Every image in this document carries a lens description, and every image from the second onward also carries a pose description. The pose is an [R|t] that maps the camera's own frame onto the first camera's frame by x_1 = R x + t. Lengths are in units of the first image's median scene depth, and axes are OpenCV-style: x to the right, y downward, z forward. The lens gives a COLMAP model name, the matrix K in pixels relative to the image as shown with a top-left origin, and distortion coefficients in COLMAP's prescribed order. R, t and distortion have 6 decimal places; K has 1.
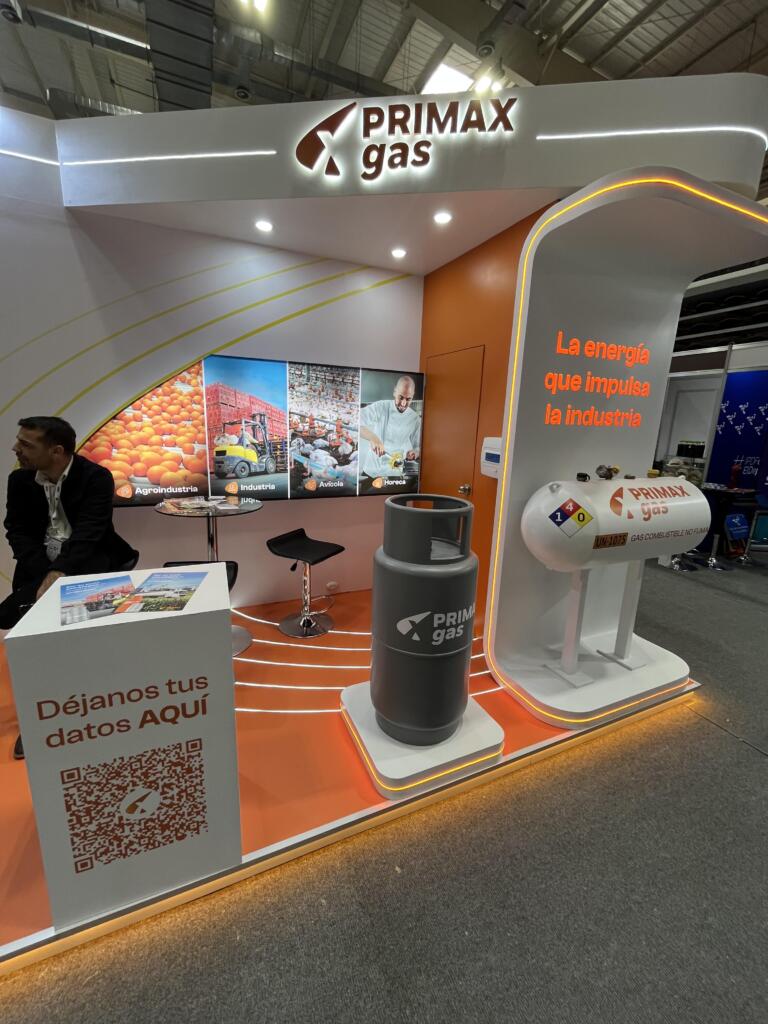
lens RADIAL K [[412.3, 0, 384.0], [0, 412.3, 509.6], [0, 0, 1]] dist [-0.003951, 0.000362]
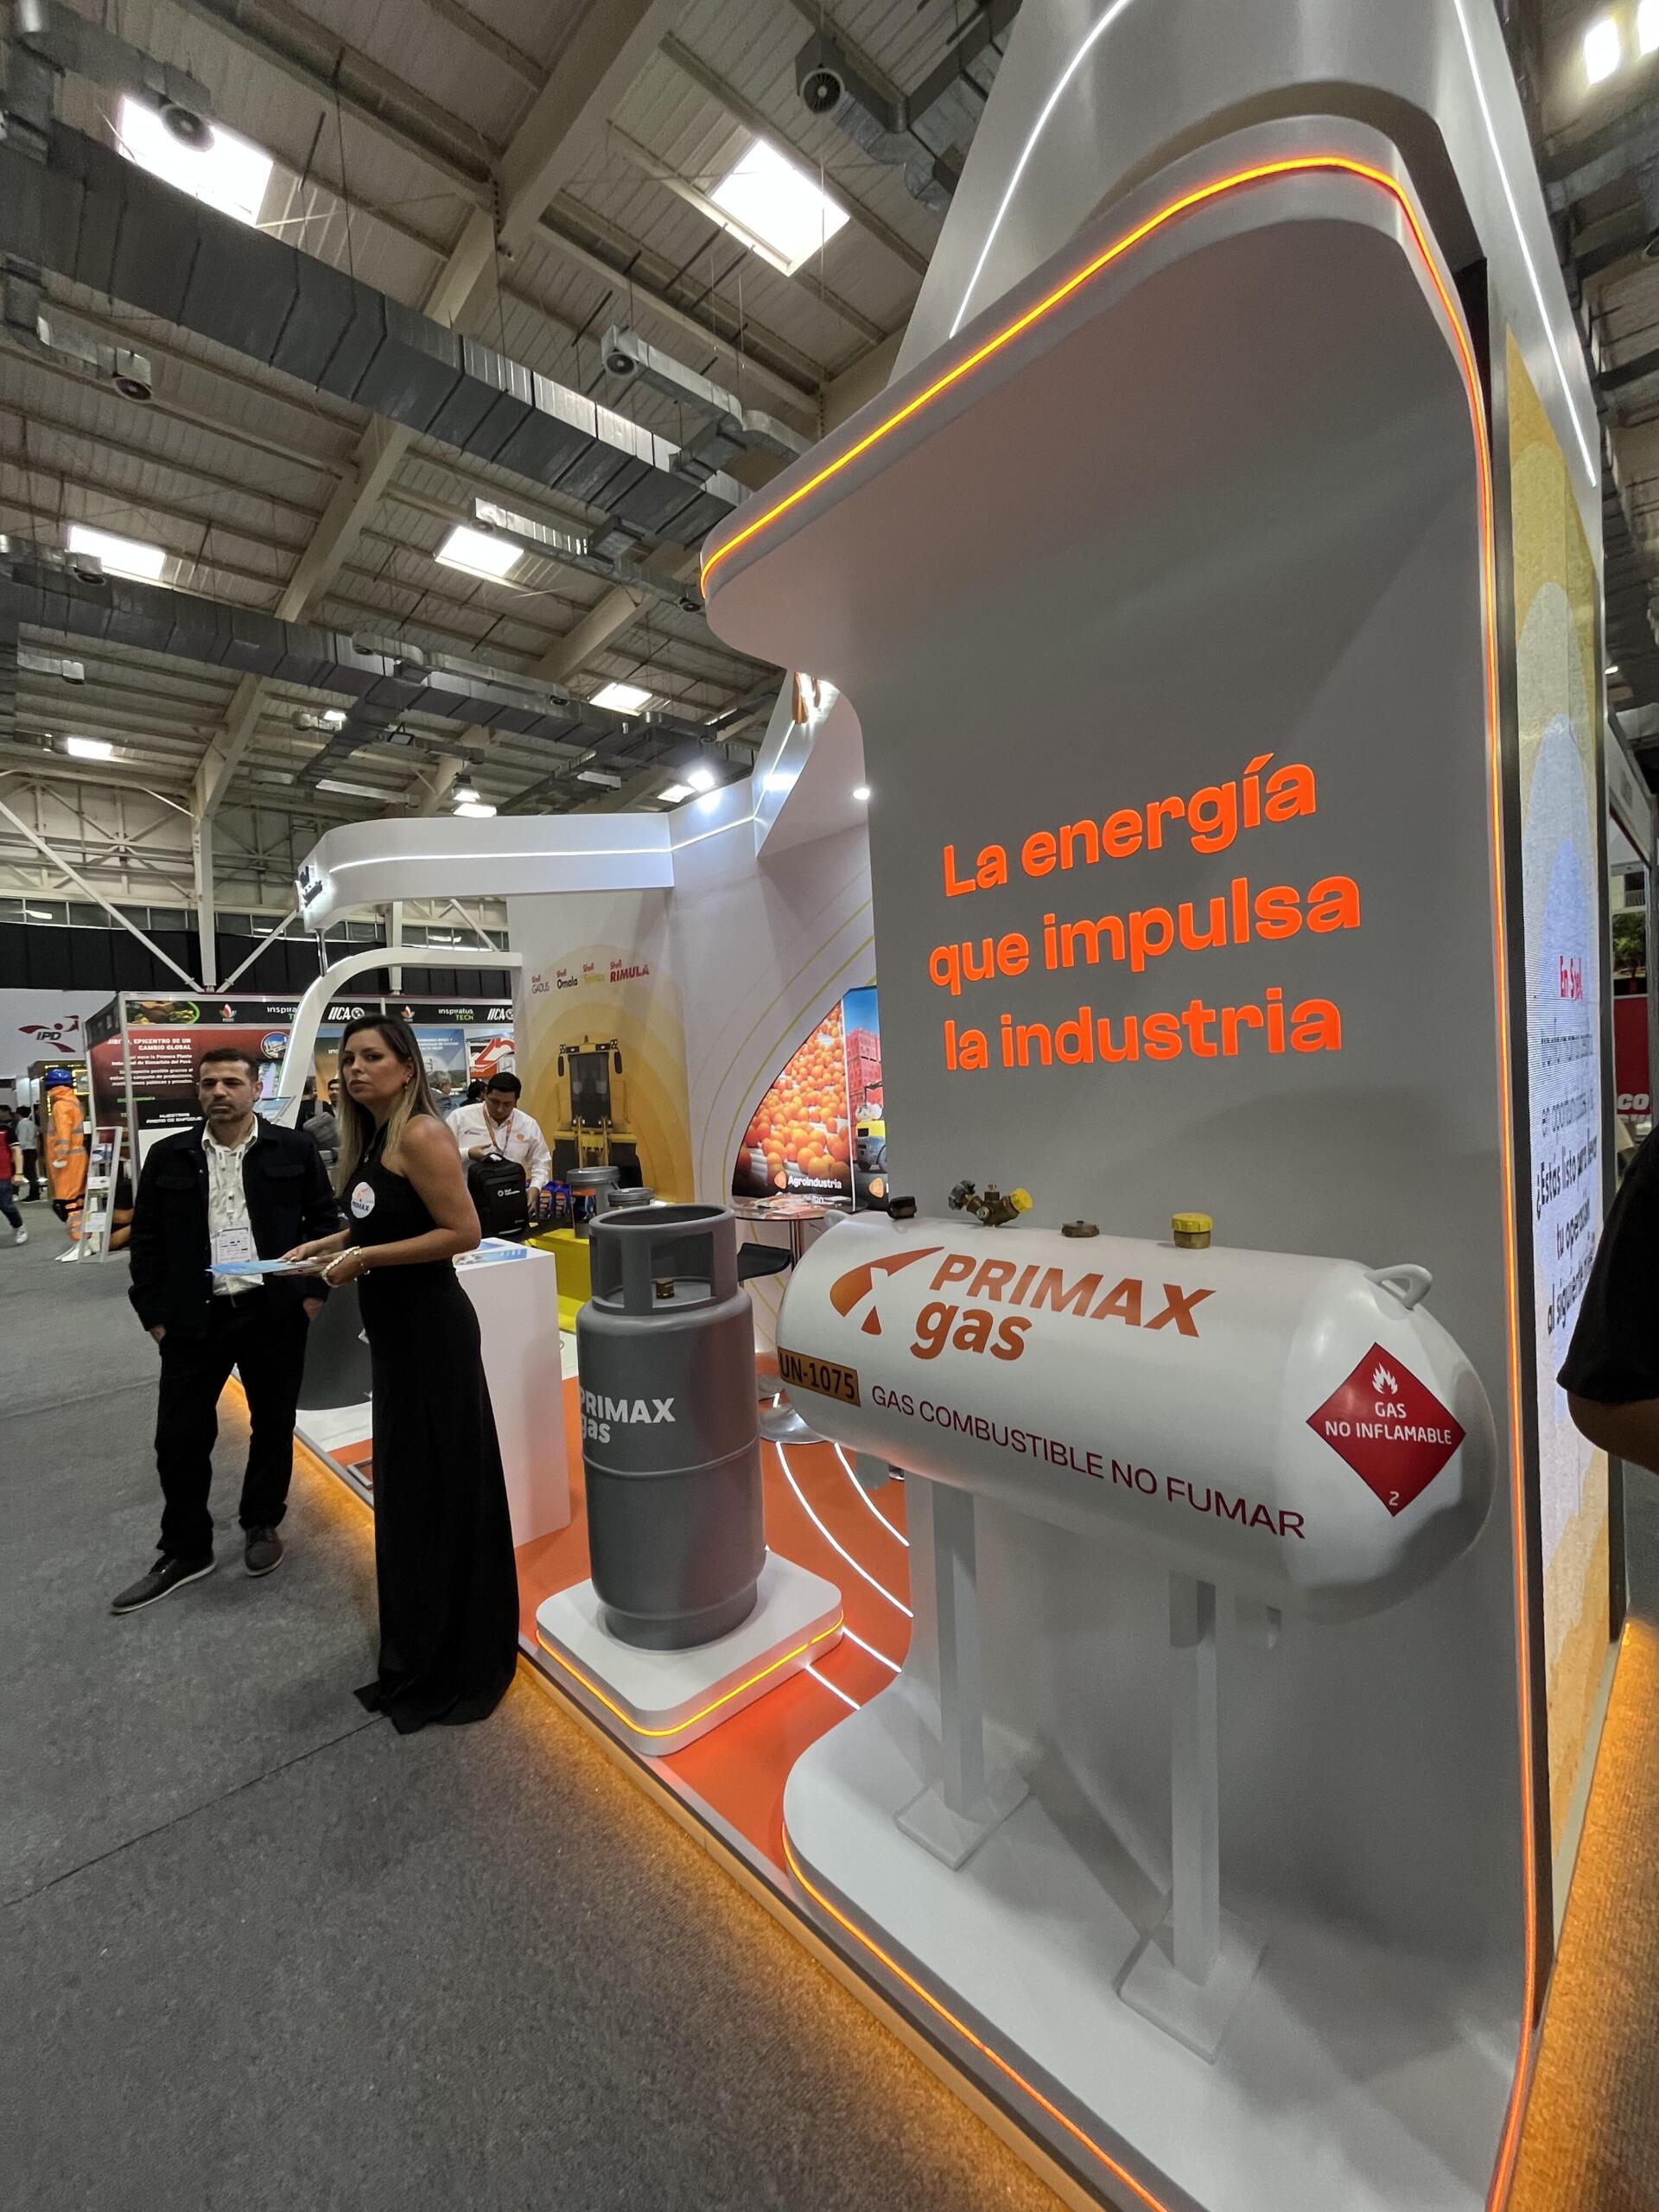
lens RADIAL K [[890.5, 0, 836.9], [0, 890.5, 1102.4], [0, 0, 1]] dist [-0.003951, 0.000362]
pose [[0.345661, -0.017819, -0.938190, 0.966942], [-0.137605, 0.988048, -0.069464, -0.085892], [0.928215, 0.153111, 0.339078, 0.512448]]
